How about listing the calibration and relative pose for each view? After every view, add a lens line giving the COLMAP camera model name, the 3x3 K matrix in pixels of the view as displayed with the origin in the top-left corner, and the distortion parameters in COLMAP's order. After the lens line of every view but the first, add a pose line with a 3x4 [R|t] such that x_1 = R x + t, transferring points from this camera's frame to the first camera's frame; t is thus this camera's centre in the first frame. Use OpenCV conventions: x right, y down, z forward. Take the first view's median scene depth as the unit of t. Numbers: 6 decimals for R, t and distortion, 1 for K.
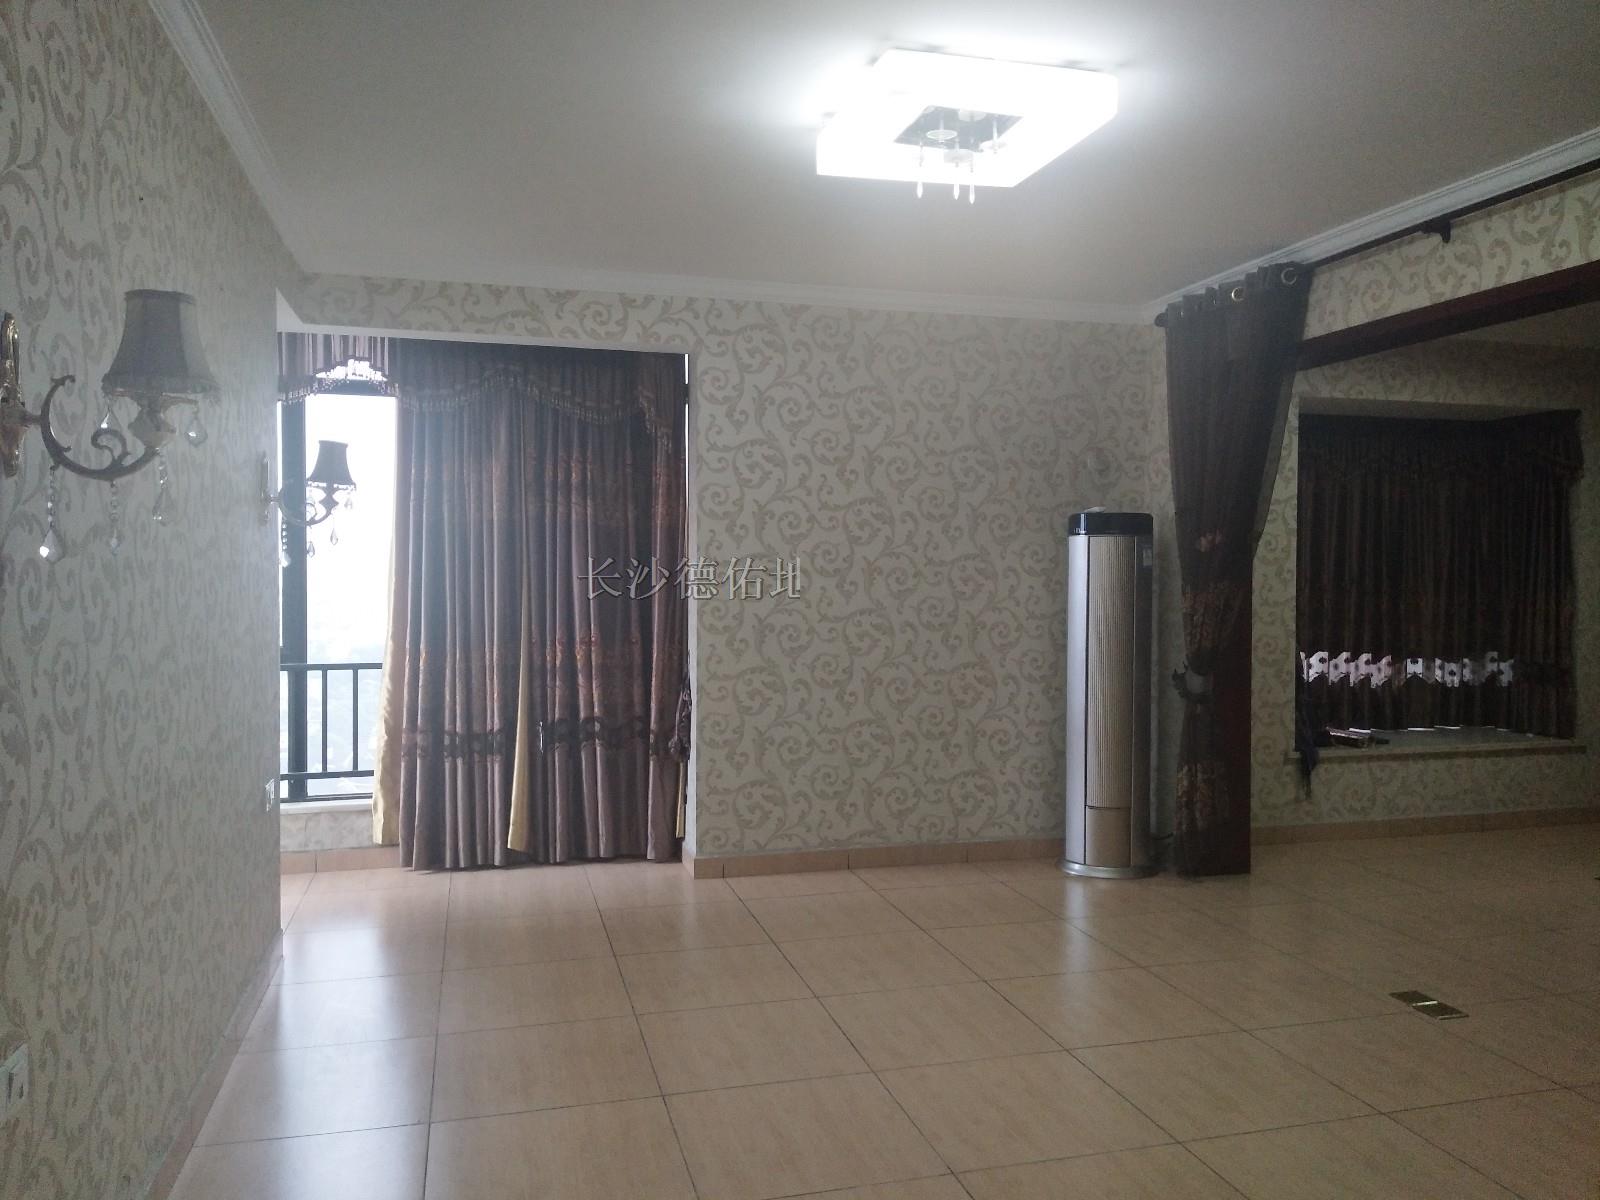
lens RADIAL K [[1221.1, 0, 802.5], [0, 1221.1, 593.6], [0, 0, 1]] dist [0.080080, -0.100577]
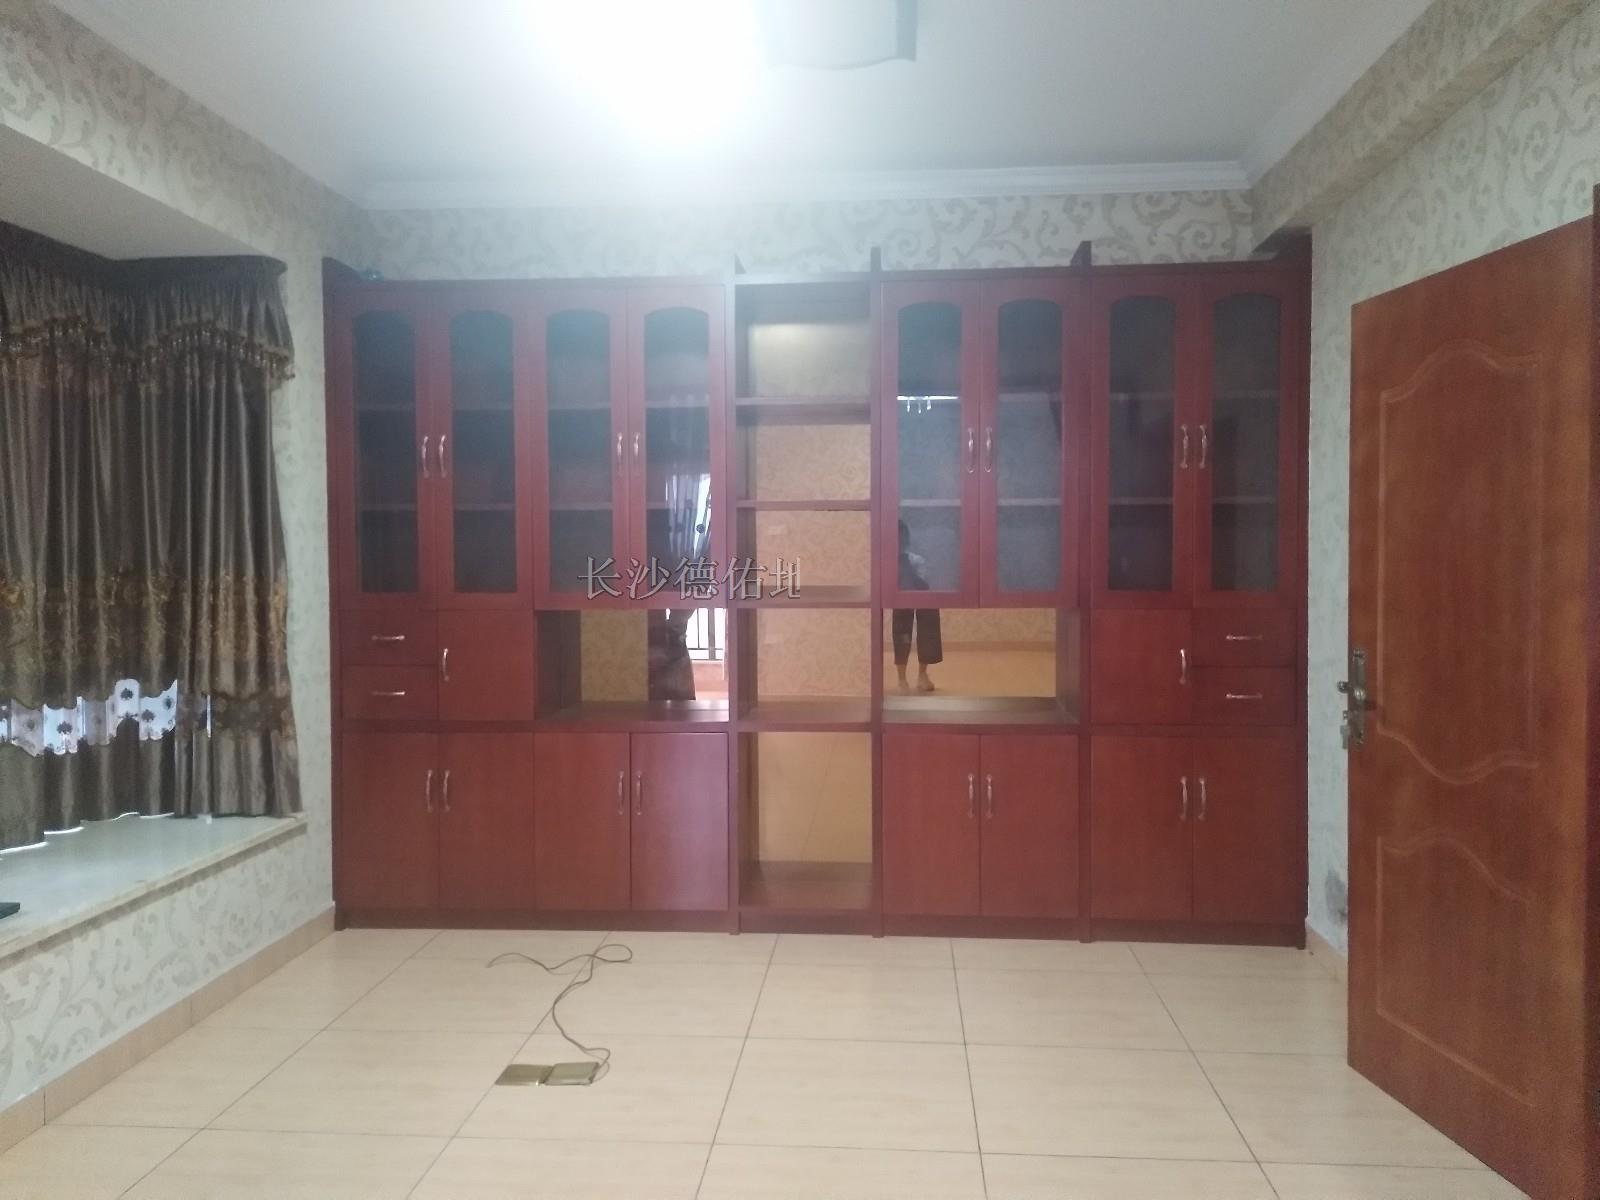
lens RADIAL K [[1221.1, 0, 802.2], [0, 1221.1, 593.1], [0, 0, 1]] dist [0.080080, -0.100577]
pose [[0.336217, -0.034706, 0.941145, 0.144499], [0.027413, 0.999258, 0.027056, 0.001254], [-0.941386, 0.016703, 0.336919, 0.558724]]
